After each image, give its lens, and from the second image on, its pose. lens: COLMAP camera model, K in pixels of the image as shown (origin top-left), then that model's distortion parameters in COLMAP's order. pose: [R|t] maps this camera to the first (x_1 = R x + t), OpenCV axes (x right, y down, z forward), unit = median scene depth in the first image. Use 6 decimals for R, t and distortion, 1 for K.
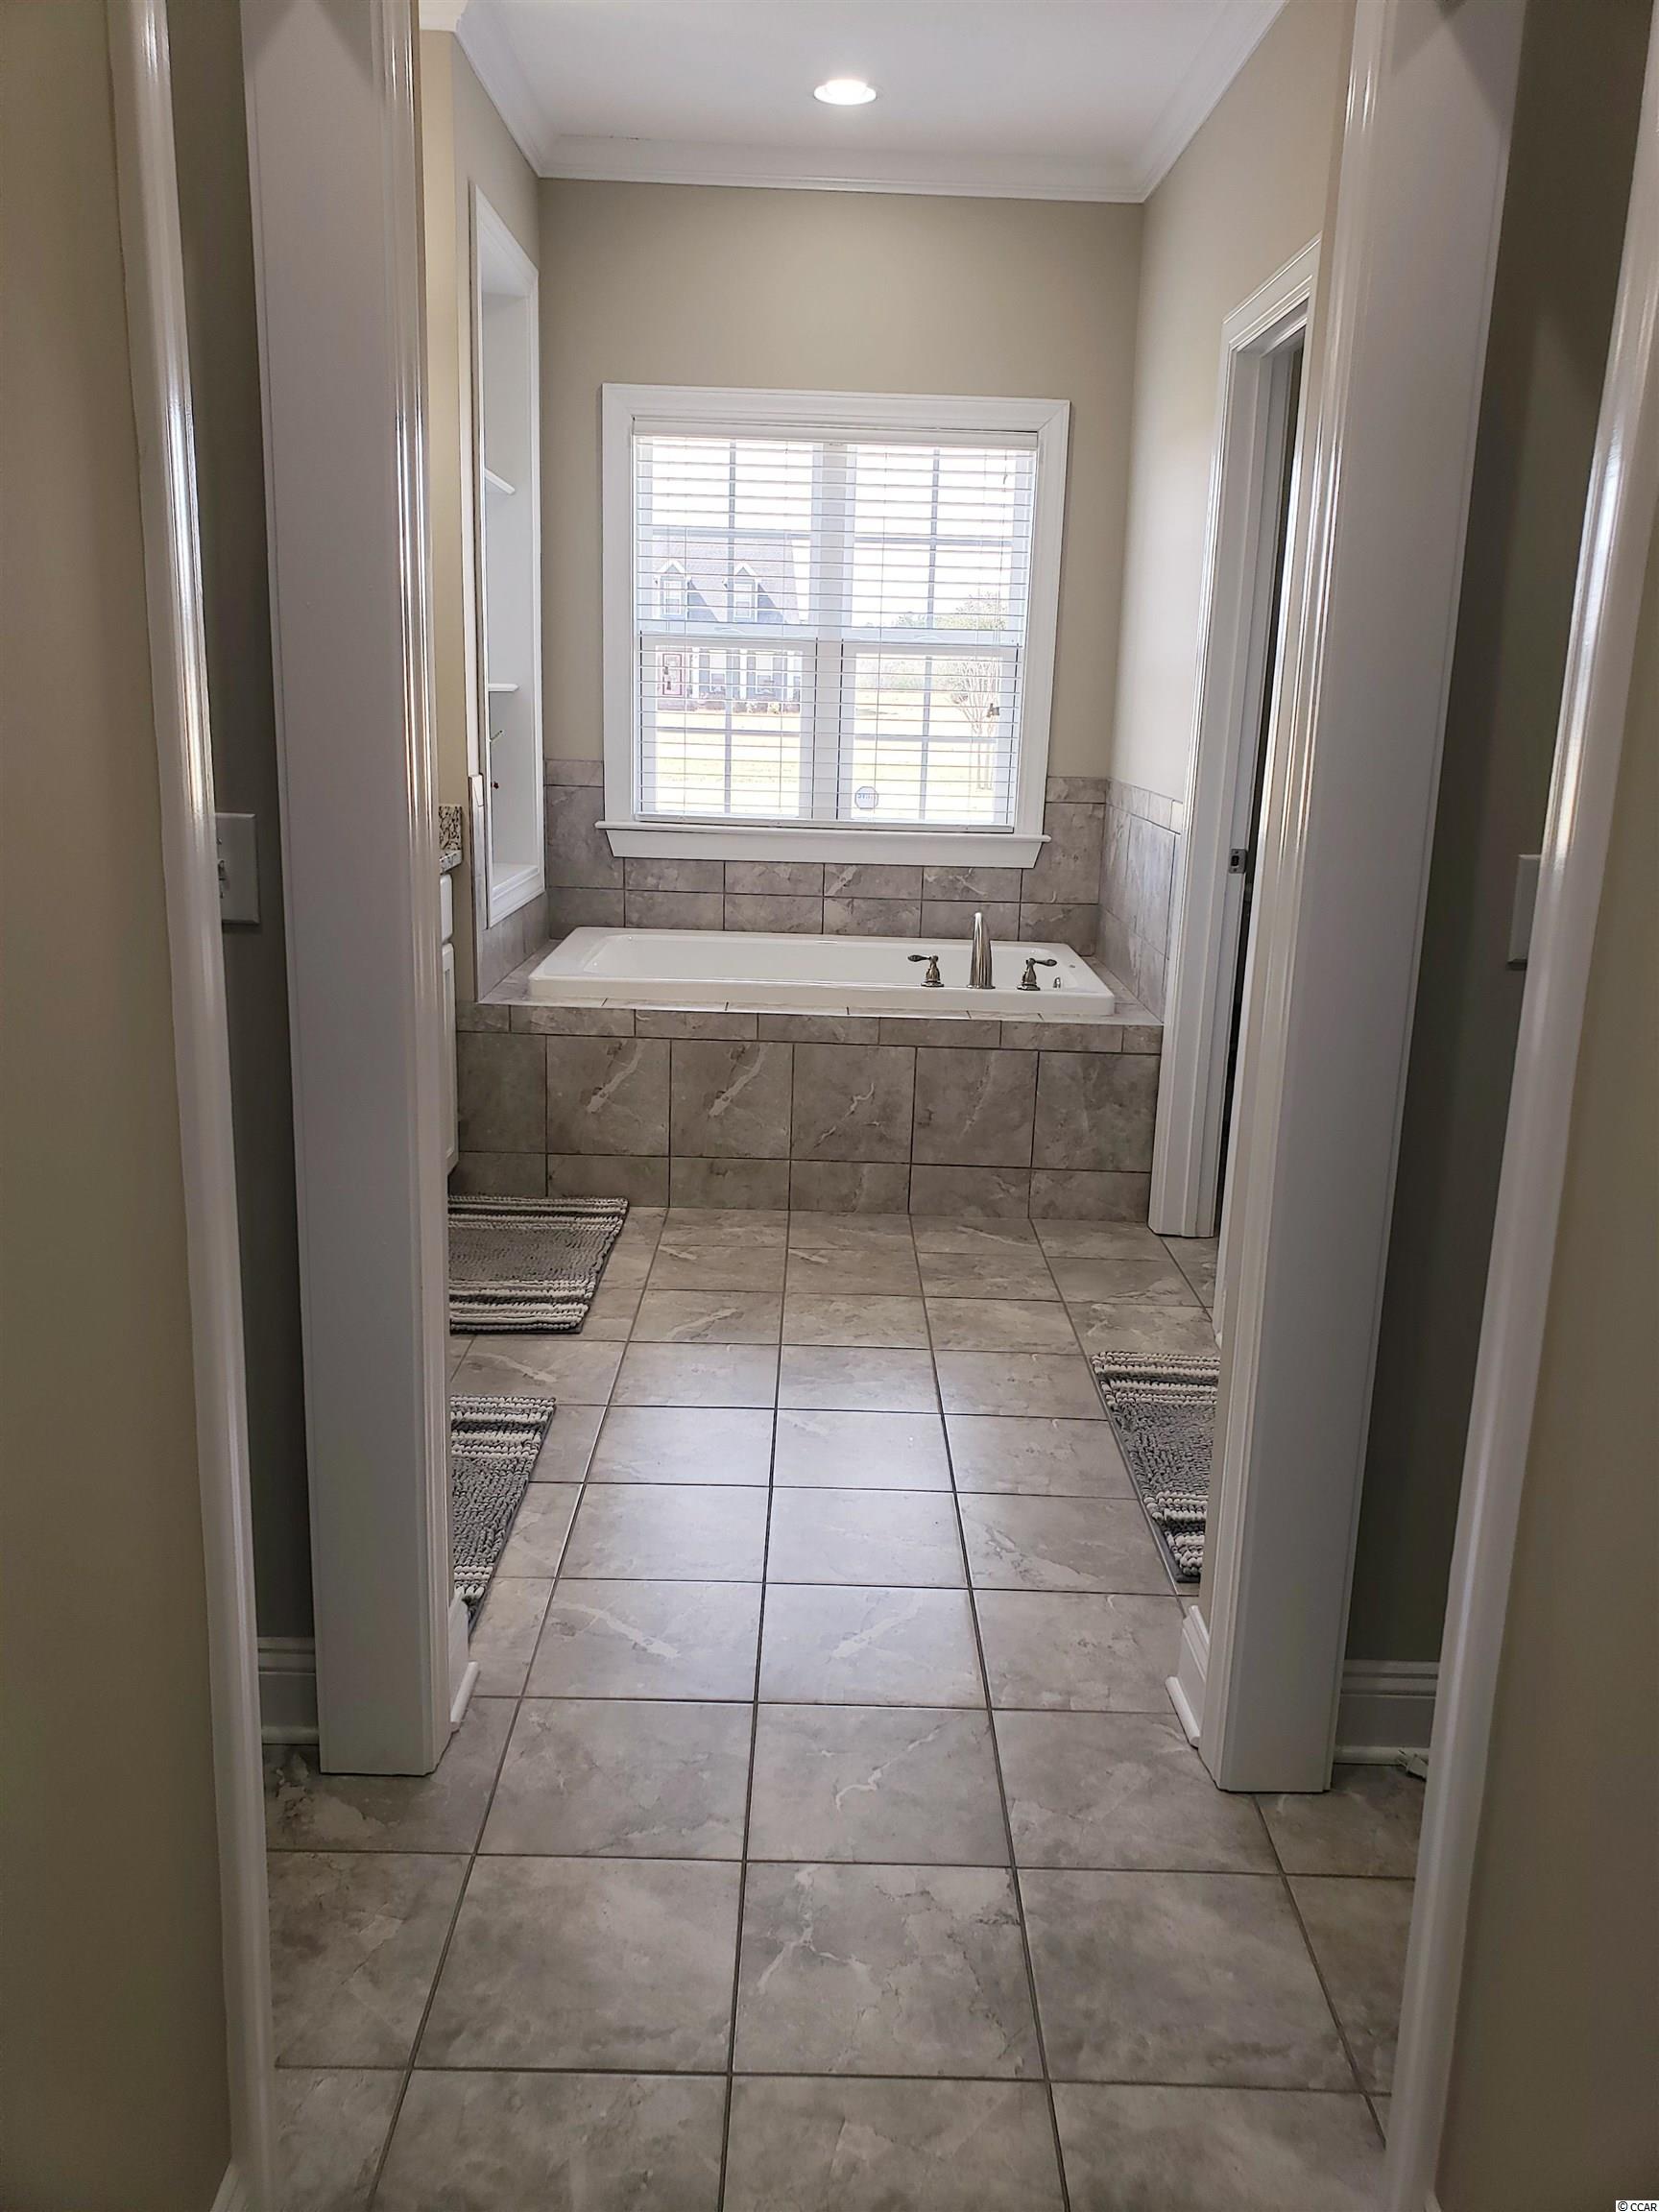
lens RADIAL K [[1695.4, 0, 829.5], [0, 1695.4, 1106.0], [0, 0, 1]] dist [0.241094, -0.632648]
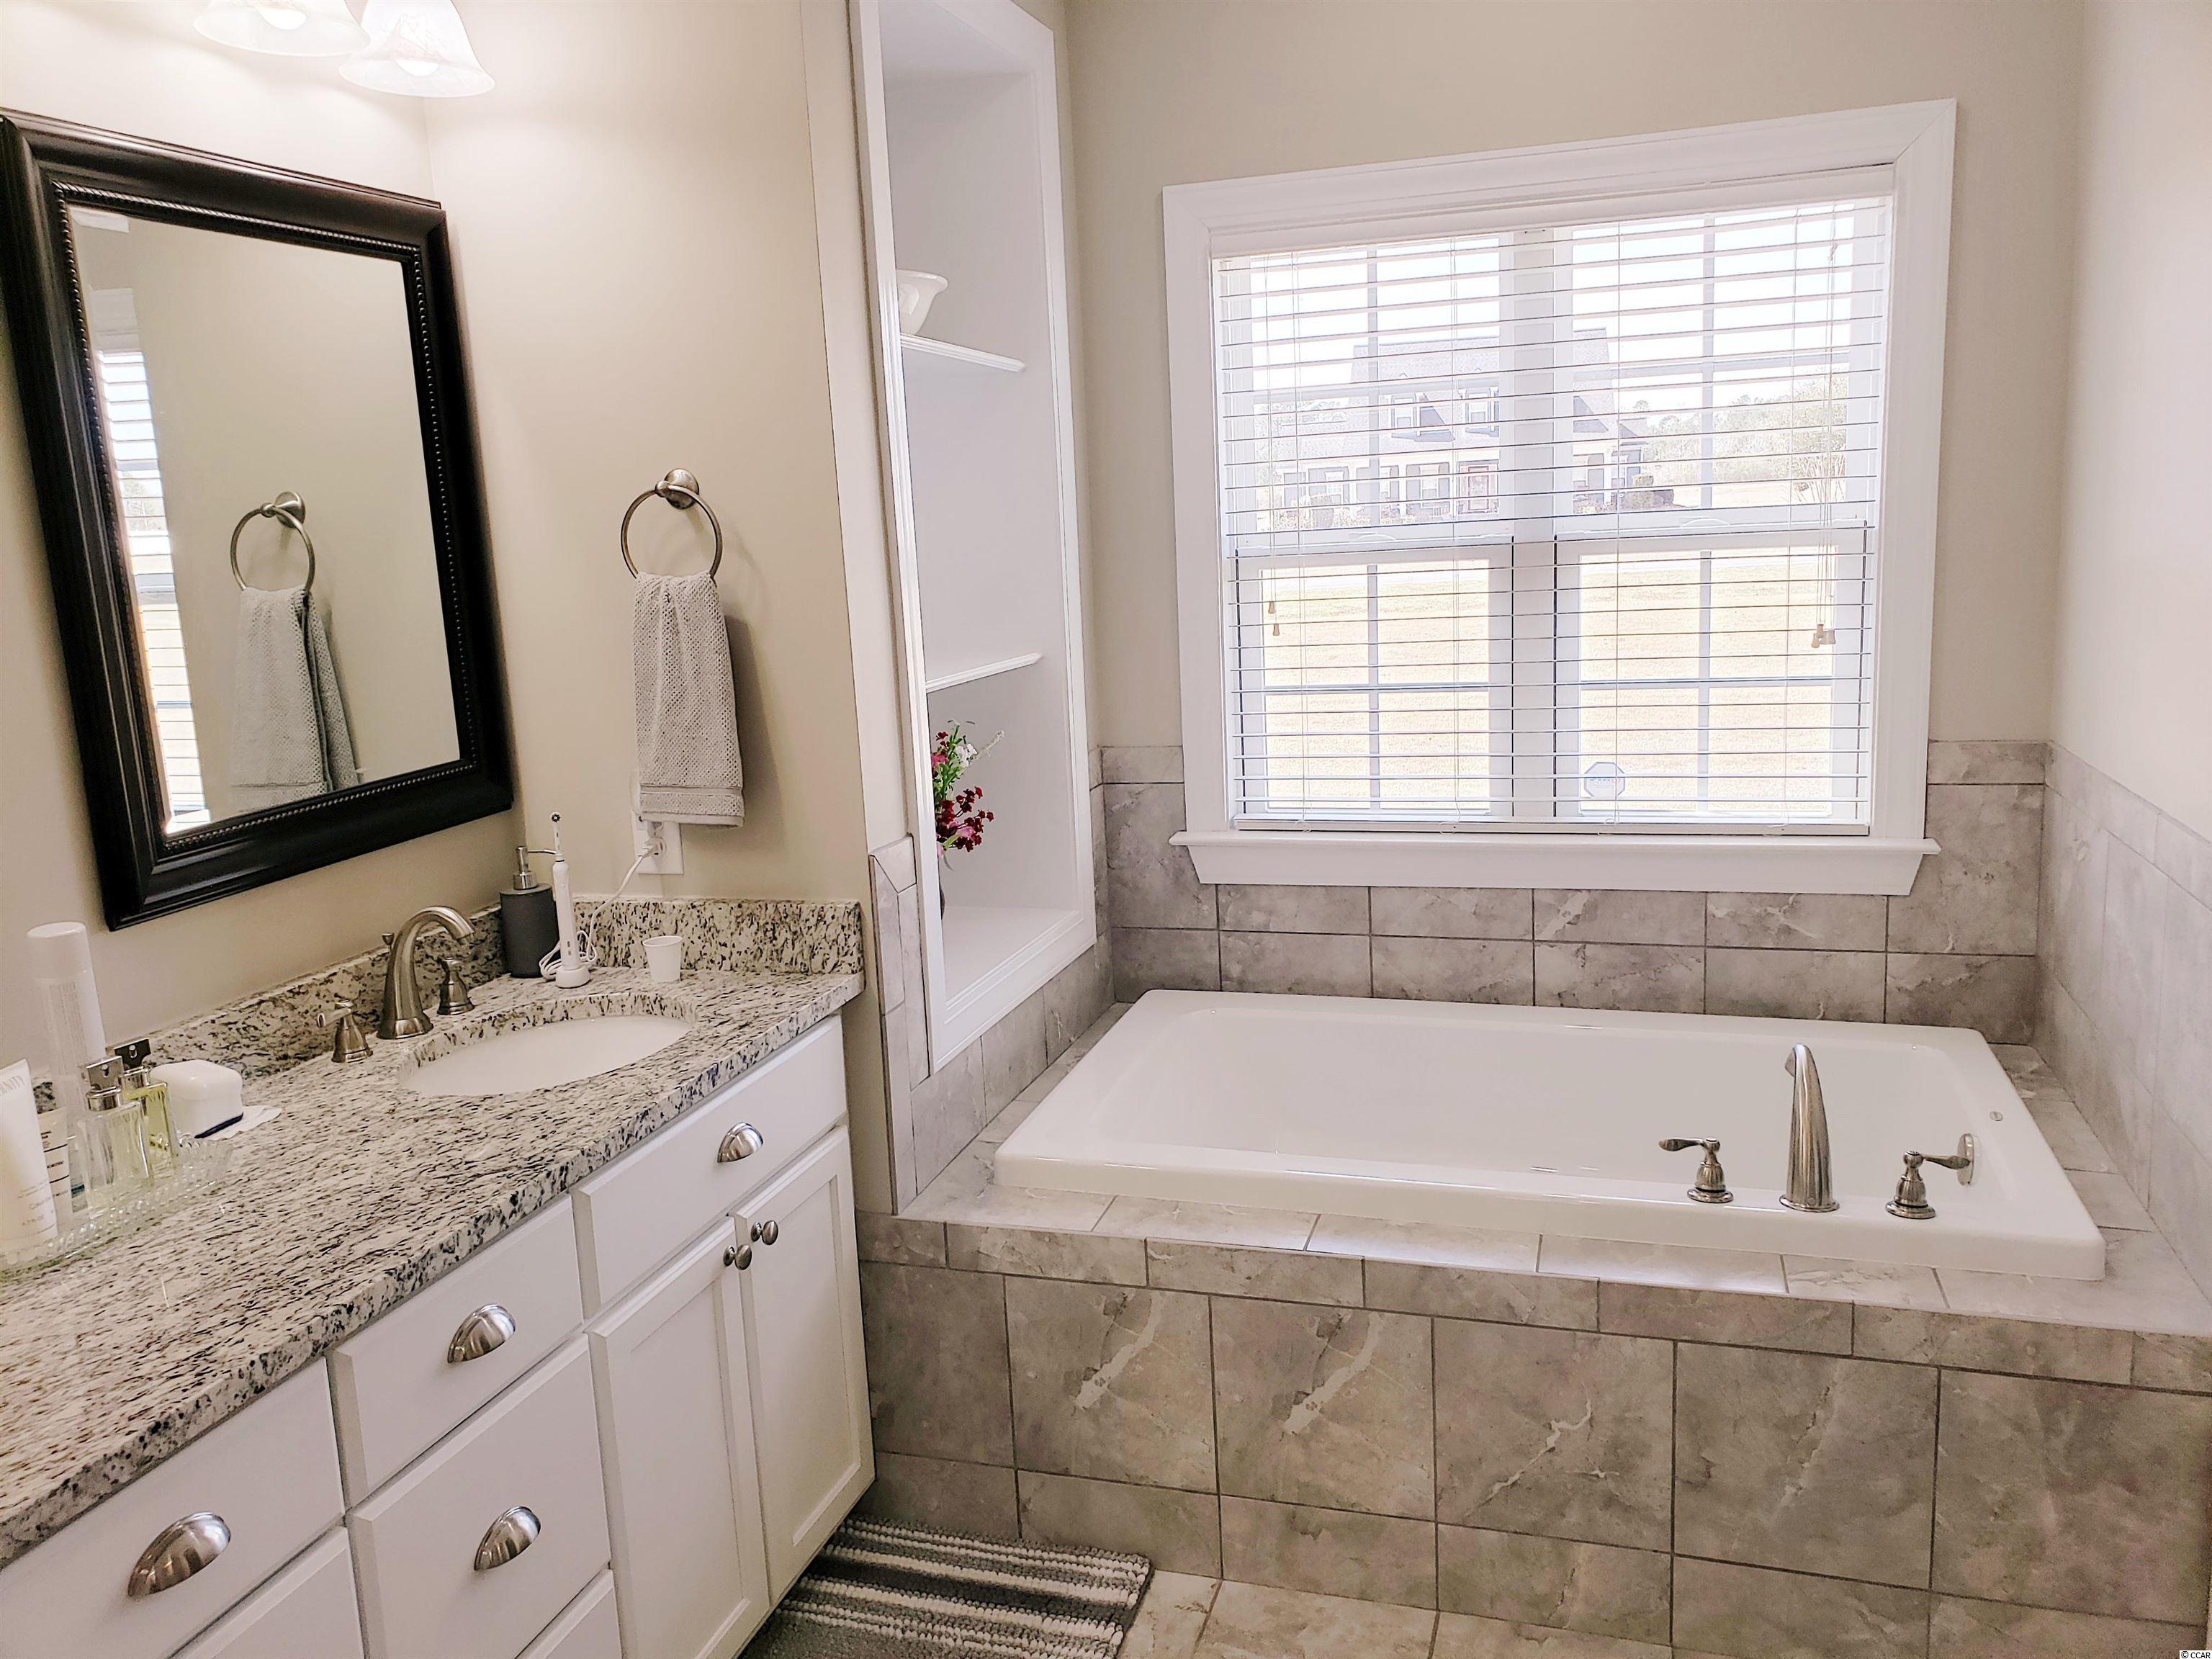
lens RADIAL K [[1739.0, 0, 1101.7], [0, 1739.0, 854.9], [0, 0, 1]] dist [0.026813, -0.001350]
pose [[0.952168, -0.019303, -0.304965, 0.048540], [0.006347, 0.999037, -0.043419, -0.154386], [0.305509, 0.039406, 0.951373, 0.424902]]
